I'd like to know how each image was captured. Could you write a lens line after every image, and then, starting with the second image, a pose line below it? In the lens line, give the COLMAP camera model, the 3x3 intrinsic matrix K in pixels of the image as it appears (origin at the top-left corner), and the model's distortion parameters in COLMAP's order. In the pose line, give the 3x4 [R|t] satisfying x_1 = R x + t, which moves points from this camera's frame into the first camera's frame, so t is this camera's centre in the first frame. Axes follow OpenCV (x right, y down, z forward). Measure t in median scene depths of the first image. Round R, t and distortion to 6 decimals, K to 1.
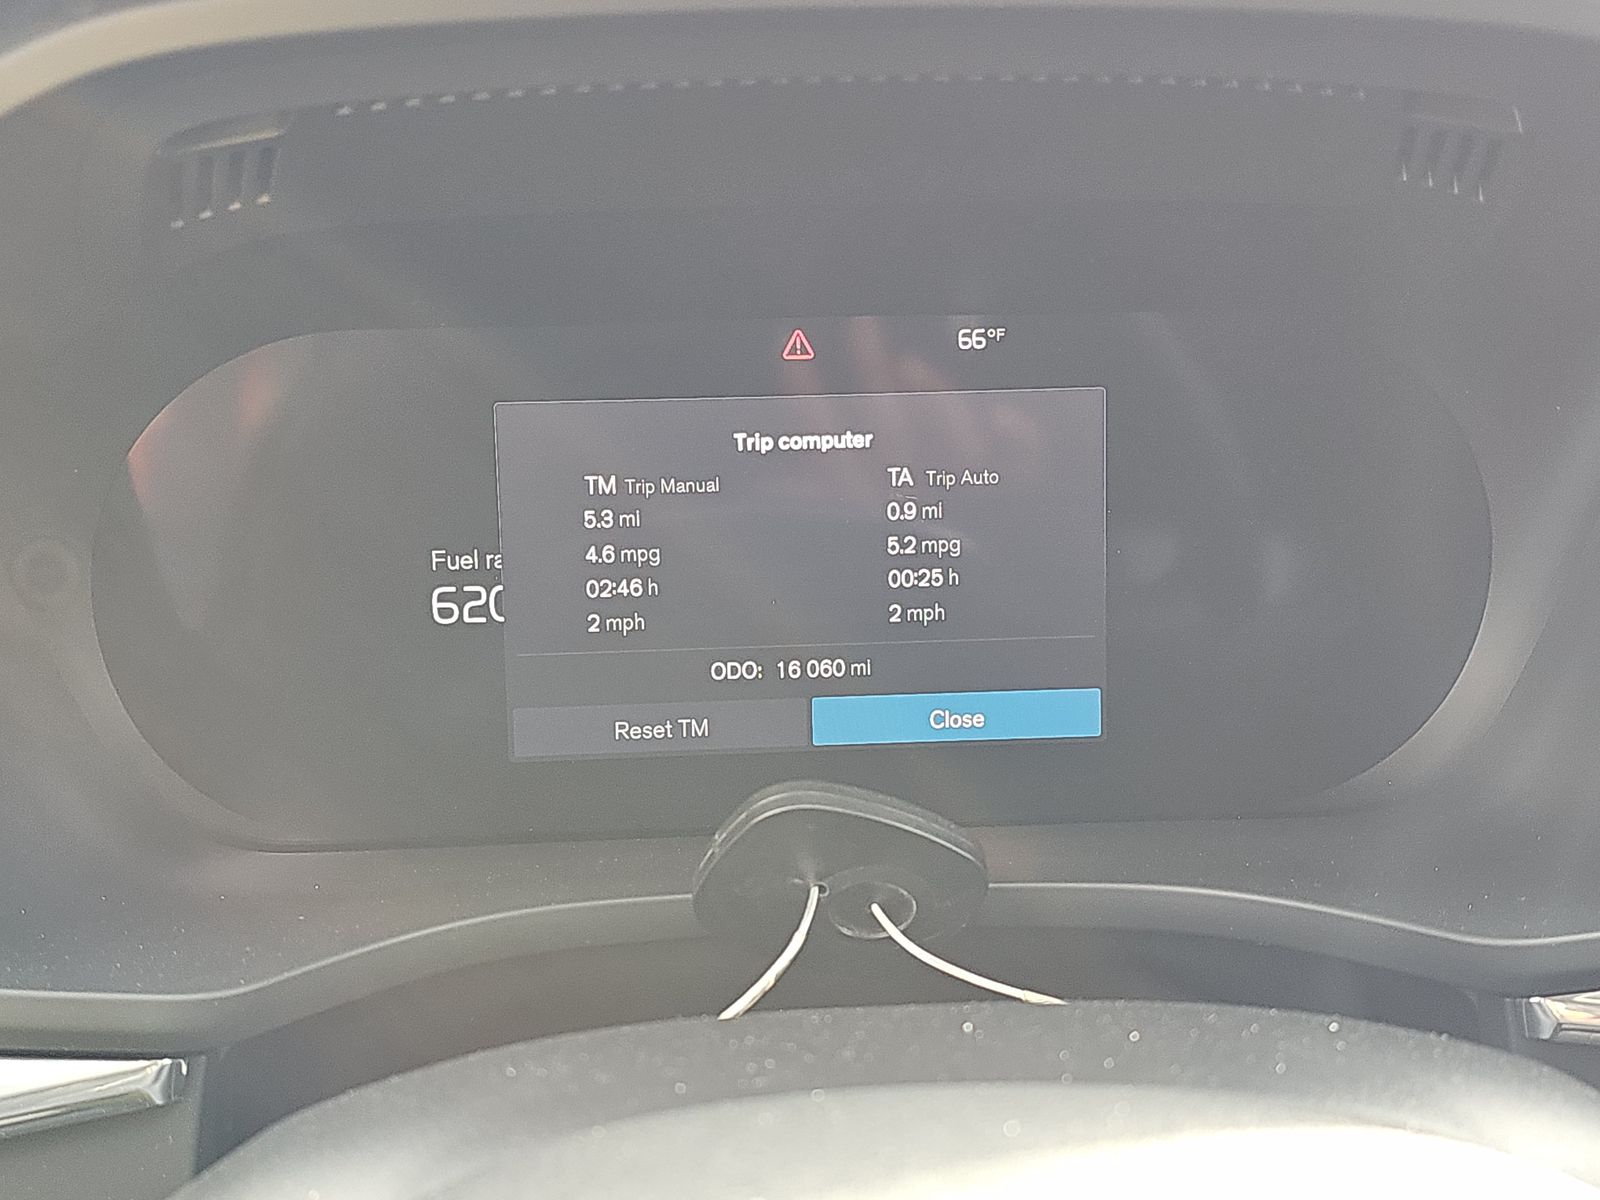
lens RADIAL K [[1056.0, 0, 803.7], [0, 1056.0, 597.5], [0, 0, 1]] dist [0.024116, -0.019685]
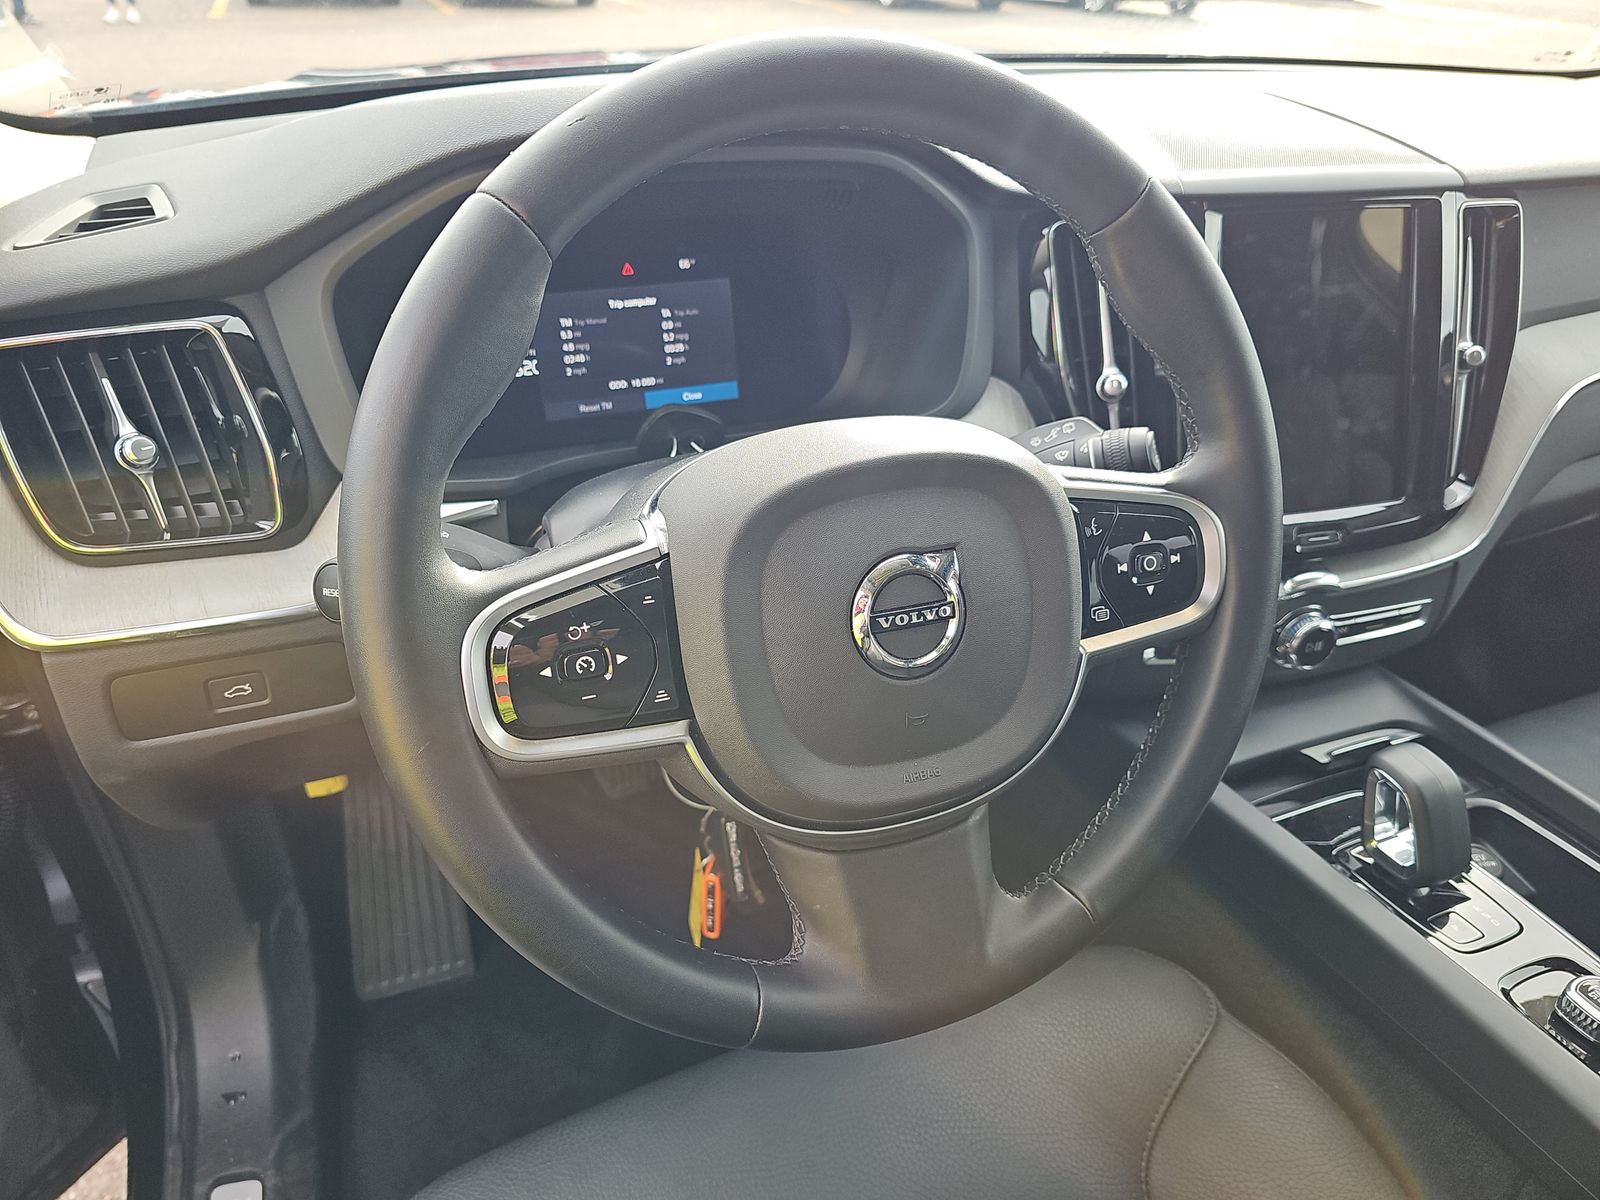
lens RADIAL K [[1056.0, 0, 794.5], [0, 1056.0, 602.8], [0, 0, 1]] dist [0.024116, -0.019685]
pose [[0.940513, -0.145138, 0.307198, -0.602437], [0.073494, 0.969668, 0.233116, 0.007684], [-0.331714, -0.196671, 0.922652, -2.026326]]
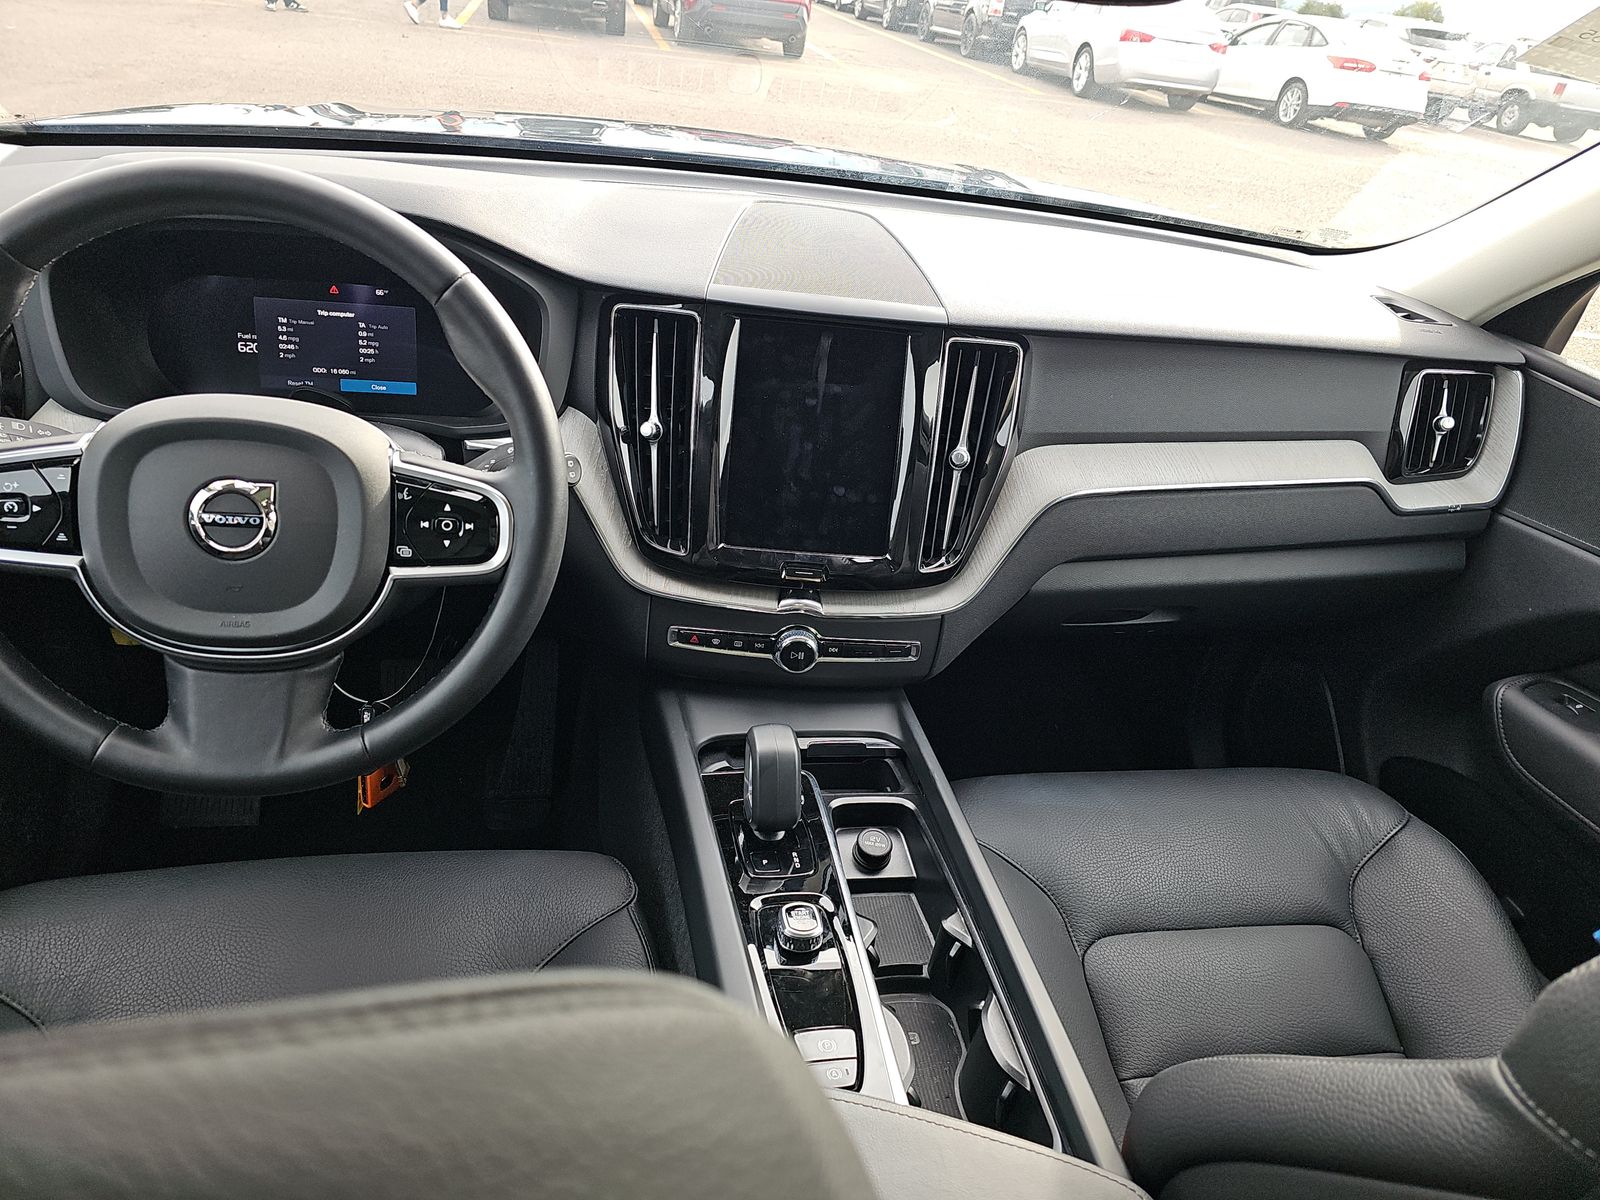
lens RADIAL K [[1056.0, 0, 799.8], [0, 1056.0, 615.6], [0, 0, 1]] dist [0.024116, -0.019685]
pose [[0.980304, 0.043675, 0.192606, 1.012559], [-0.085232, 0.973305, 0.213102, -0.040072], [-0.178157, -0.225321, 0.957857, -3.492113]]
